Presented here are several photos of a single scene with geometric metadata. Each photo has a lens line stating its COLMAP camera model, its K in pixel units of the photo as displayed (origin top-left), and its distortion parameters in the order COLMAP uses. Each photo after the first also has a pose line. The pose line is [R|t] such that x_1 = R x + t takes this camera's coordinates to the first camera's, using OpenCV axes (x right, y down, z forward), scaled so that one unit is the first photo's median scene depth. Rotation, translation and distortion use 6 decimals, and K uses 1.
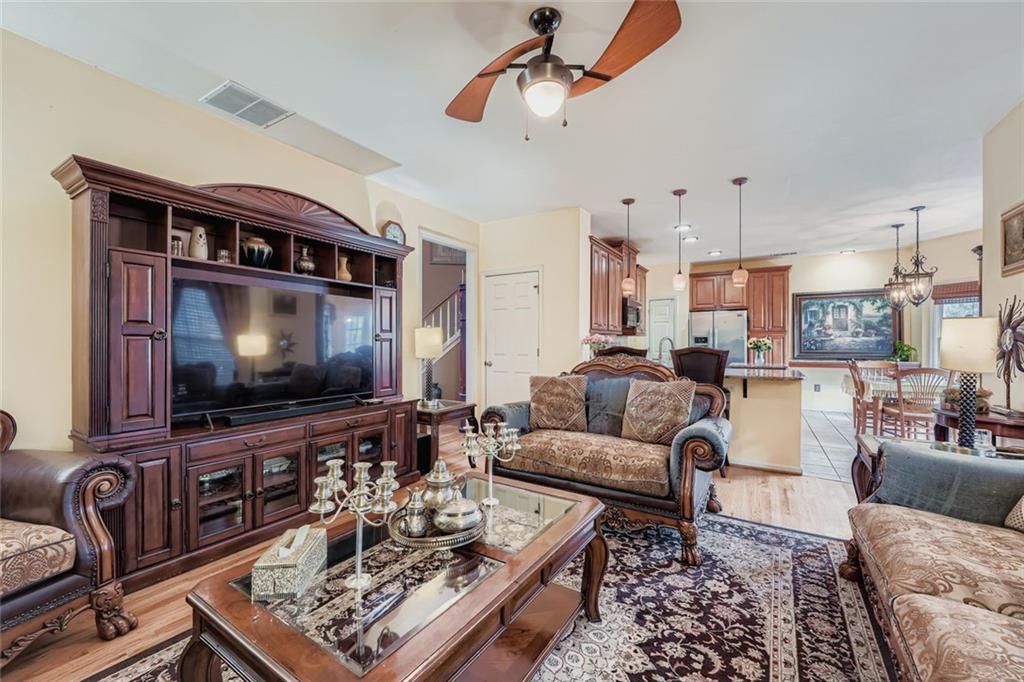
lens RADIAL K [[407.9, 0, 514.1], [0, 407.9, 343.5], [0, 0, 1]] dist [-0.000904, -0.000065]
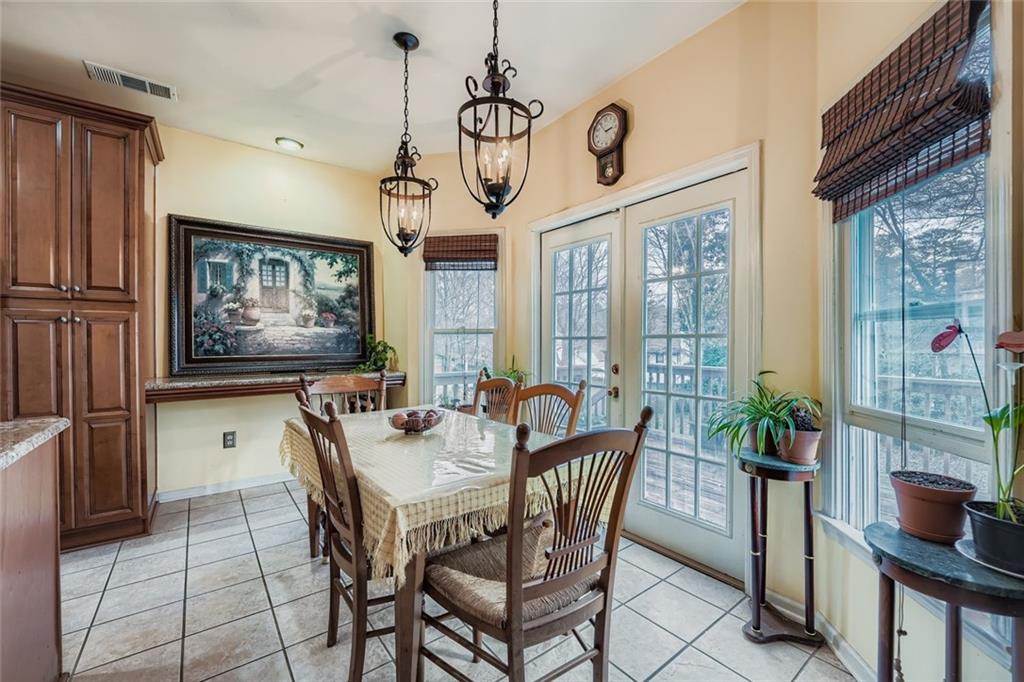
lens RADIAL K [[407.9, 0, 514.1], [0, 407.9, 343.5], [0, 0, 1]] dist [-0.000904, -0.000065]
pose [[0.347086, -0.003821, 0.937825, 0.453897], [0.002842, 0.999991, 0.003023, 0.004285], [-0.937829, 0.001616, 0.347094, 0.578265]]
